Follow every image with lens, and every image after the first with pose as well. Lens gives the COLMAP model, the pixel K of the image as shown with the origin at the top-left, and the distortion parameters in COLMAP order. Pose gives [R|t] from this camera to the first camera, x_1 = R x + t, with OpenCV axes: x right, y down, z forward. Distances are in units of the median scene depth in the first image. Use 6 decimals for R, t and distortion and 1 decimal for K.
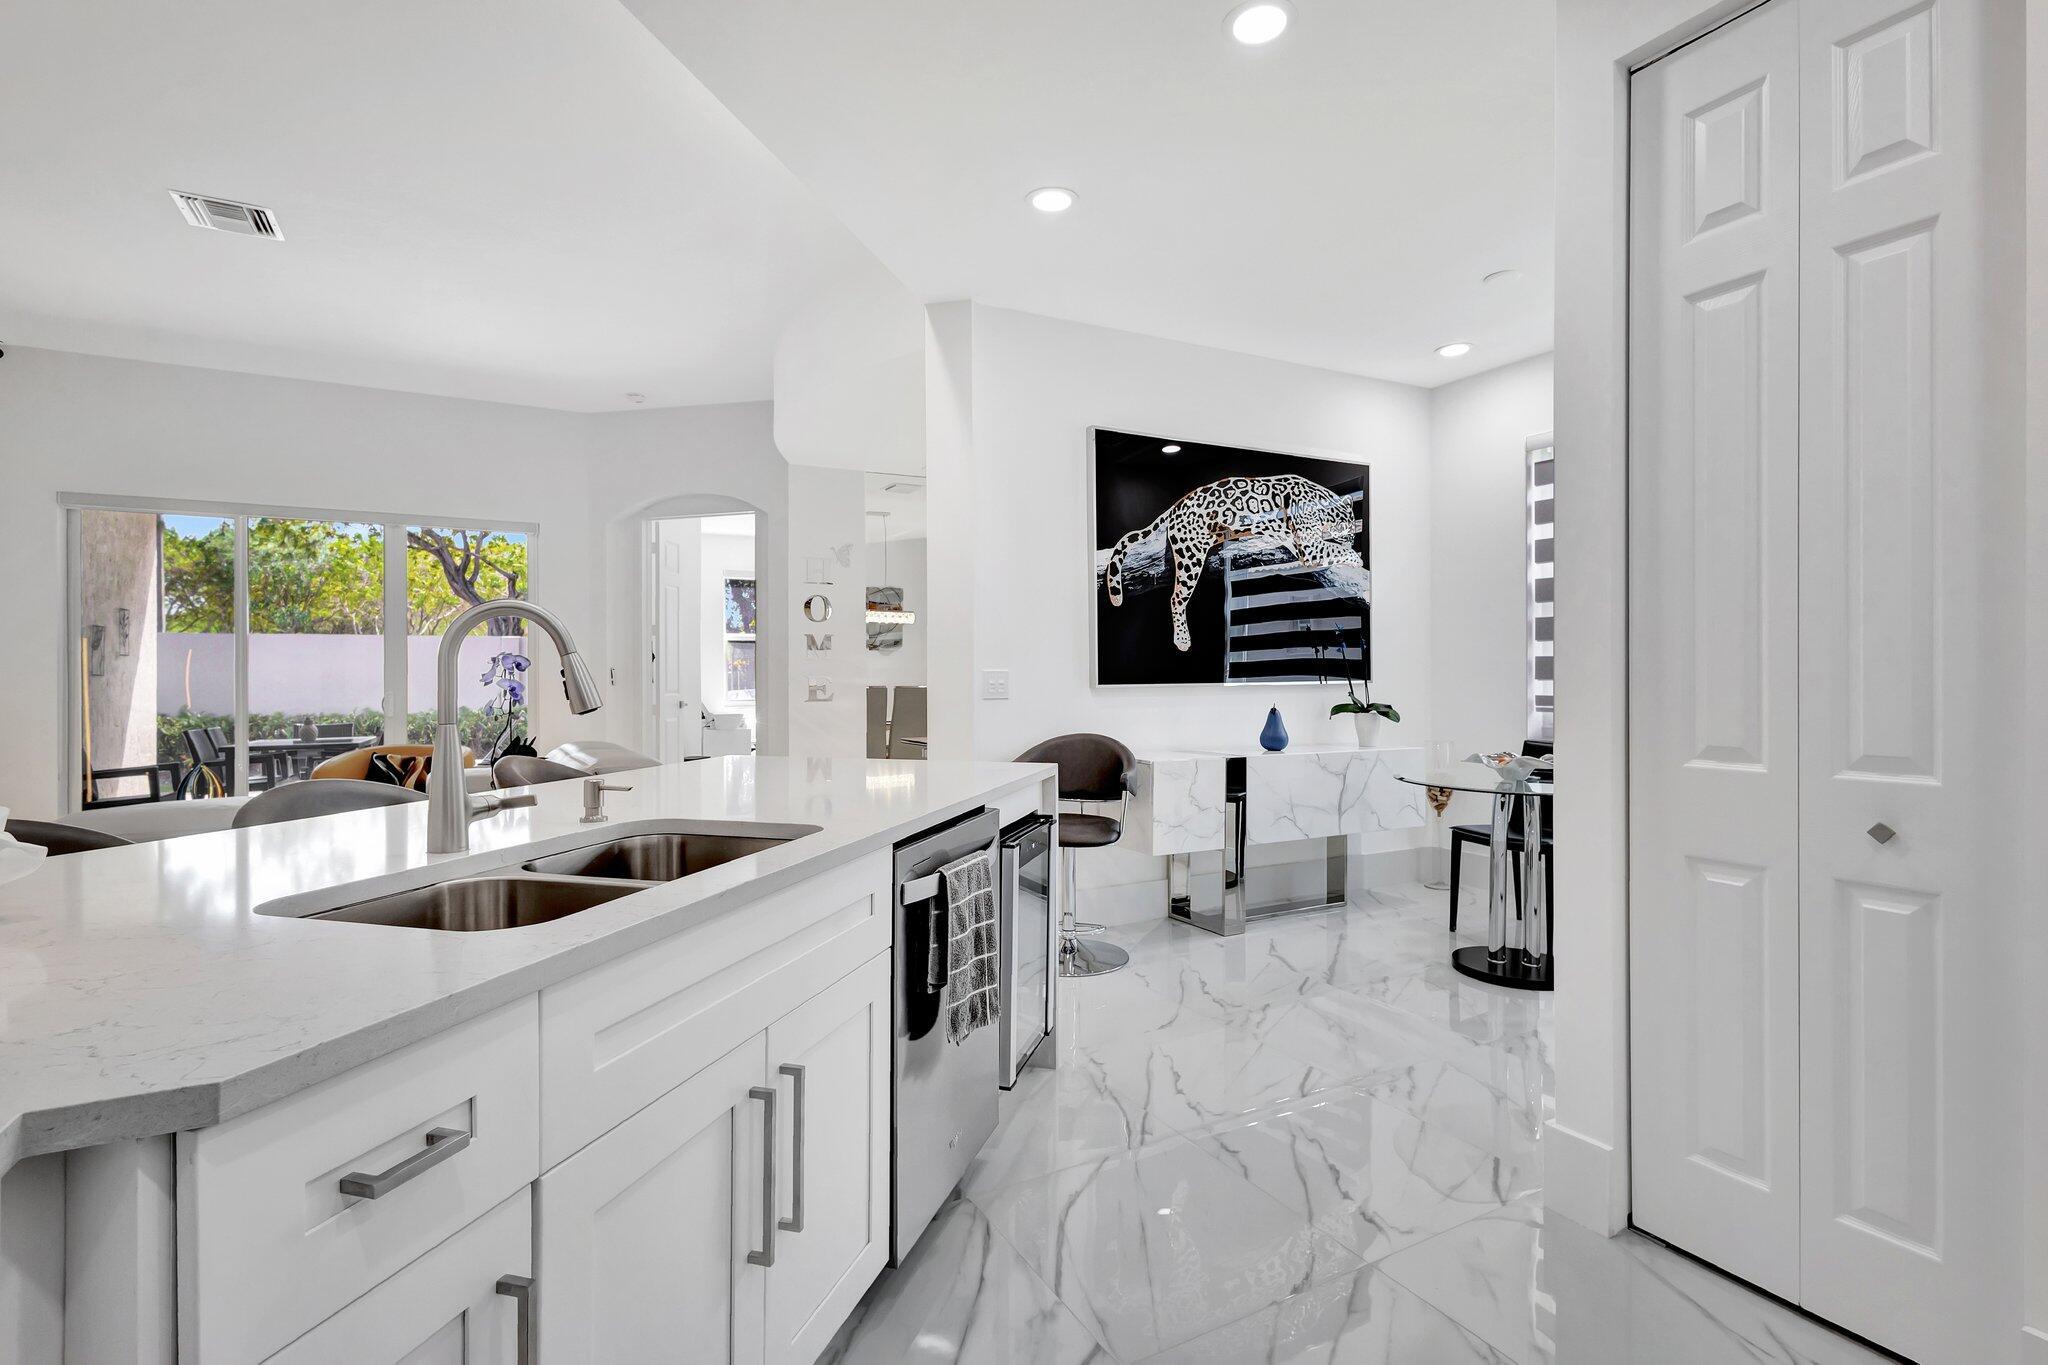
lens RADIAL K [[951.3, 0, 1012.4], [0, 951.3, 679.8], [0, 0, 1]] dist [0.010520, -0.002422]
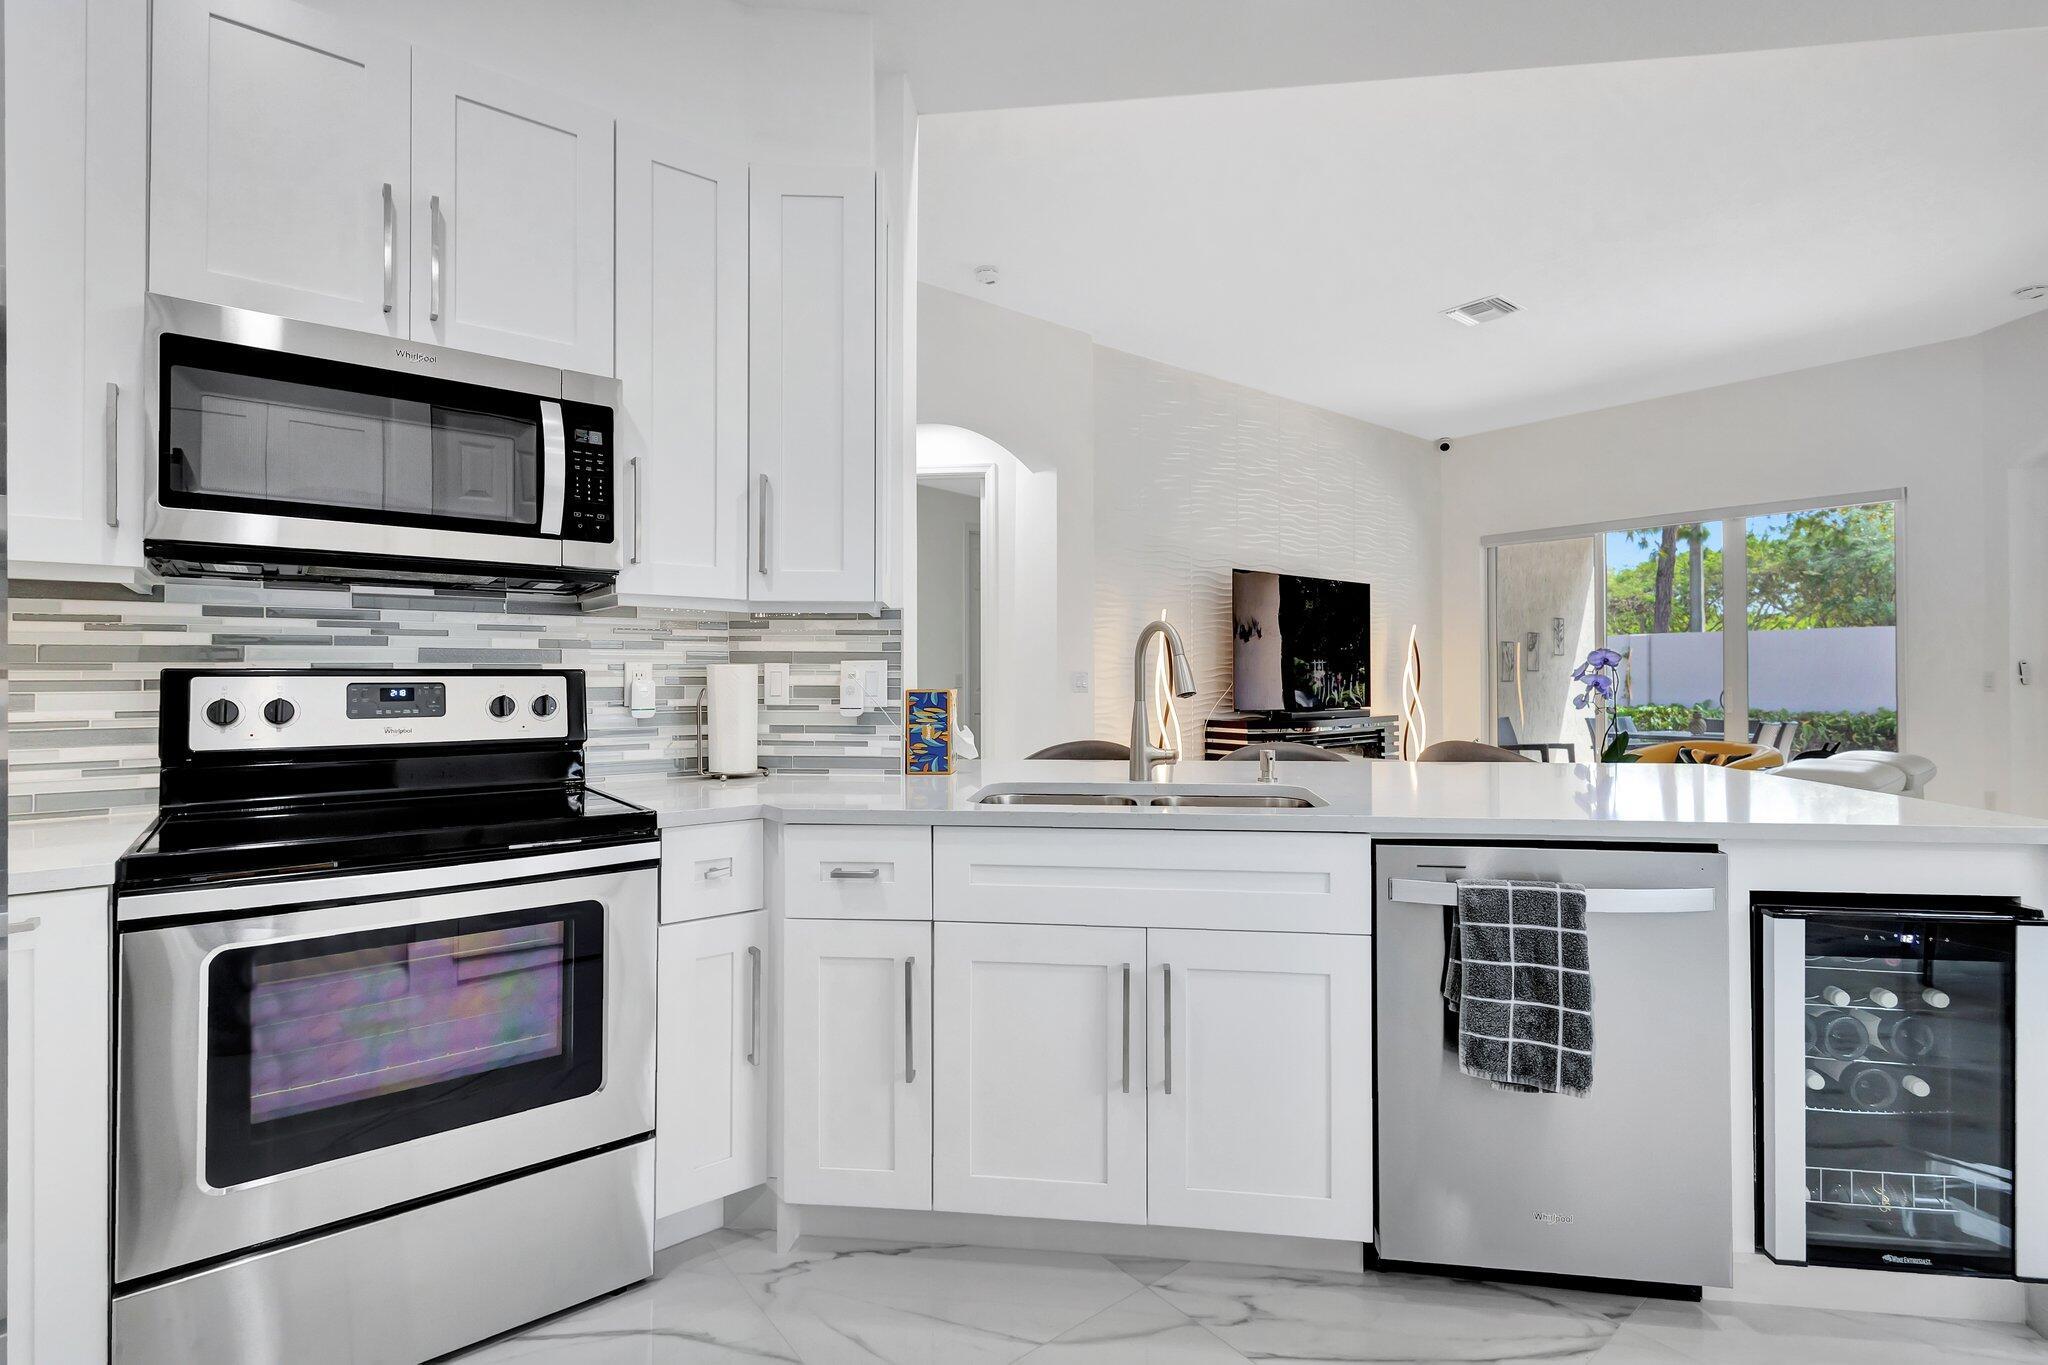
lens RADIAL K [[951.3, 0, 1024.6], [0, 951.3, 661.0], [0, 0, 1]] dist [0.010520, -0.002422]
pose [[0.162976, -0.011332, -0.986565, 0.313868], [-0.003754, 0.999920, -0.012106, 0.000125], [0.986623, 0.005677, 0.162921, 0.179217]]
